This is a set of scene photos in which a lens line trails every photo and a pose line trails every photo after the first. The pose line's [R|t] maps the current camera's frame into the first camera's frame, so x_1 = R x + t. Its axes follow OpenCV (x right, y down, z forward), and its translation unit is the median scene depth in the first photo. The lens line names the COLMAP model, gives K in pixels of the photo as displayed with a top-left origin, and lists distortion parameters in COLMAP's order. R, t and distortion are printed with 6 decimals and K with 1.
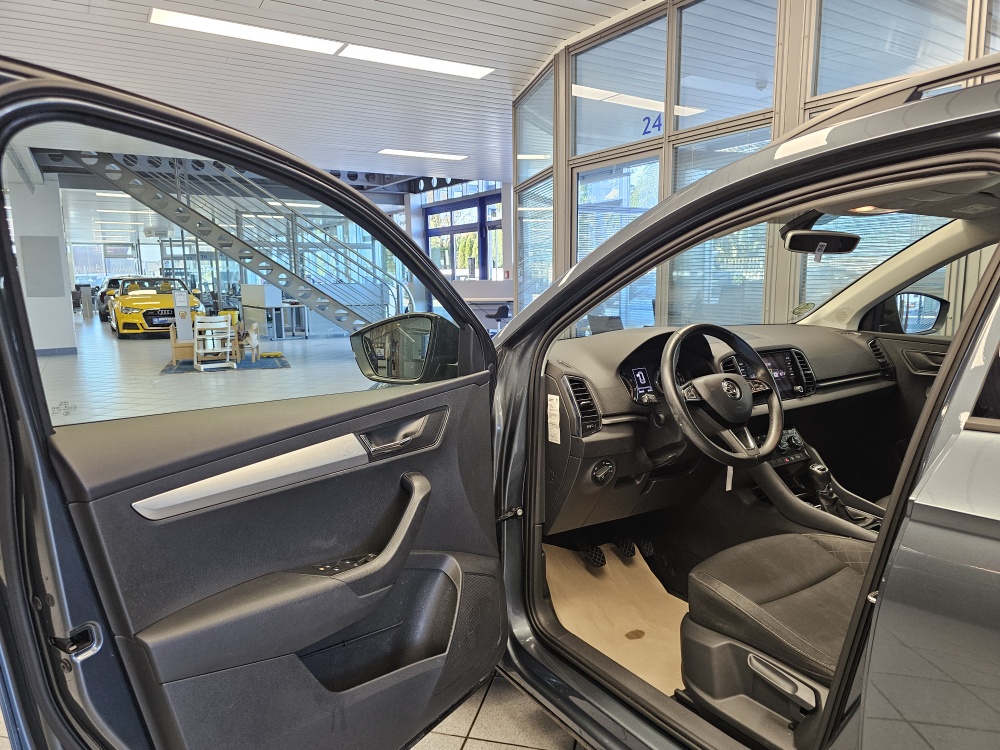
lens RADIAL K [[707.6, 0, 499.8], [0, 707.6, 376.7], [0, 0, 1]] dist [0.042861, -0.004155]
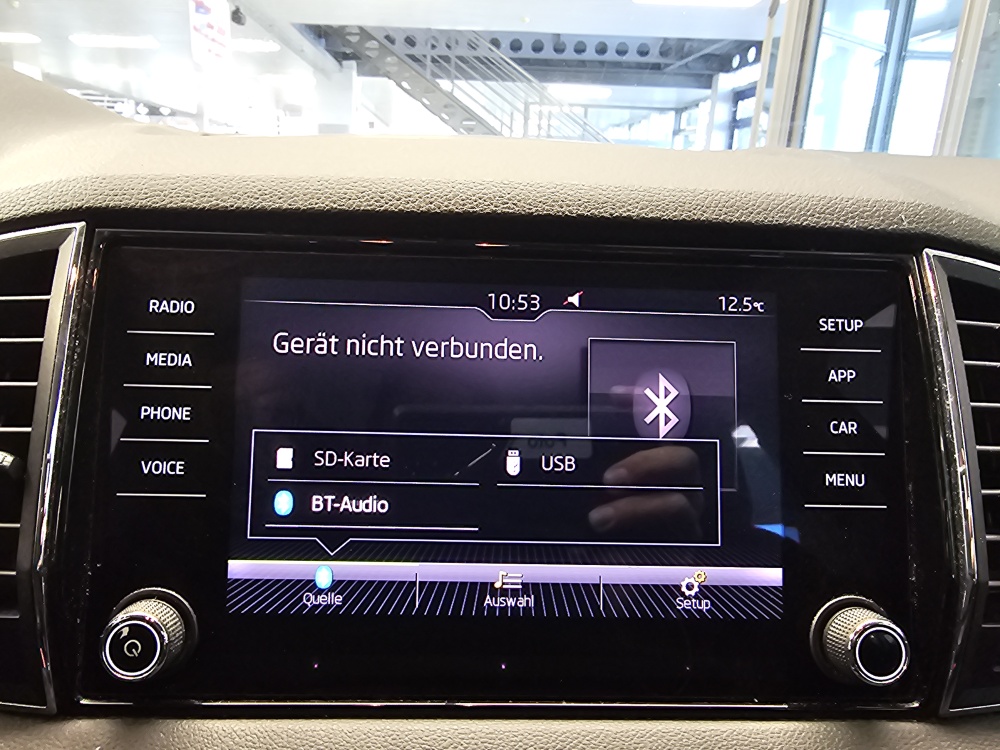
lens RADIAL K [[681.4, 0, 458.6], [0, 681.4, 367.2], [0, 0, 1]] dist [-0.009255, 0.004366]
pose [[0.838548, 0.174745, -0.516044, 0.437566], [-0.117810, 0.982917, 0.141404, -0.028243], [0.531938, -0.057778, 0.844810, 0.949864]]
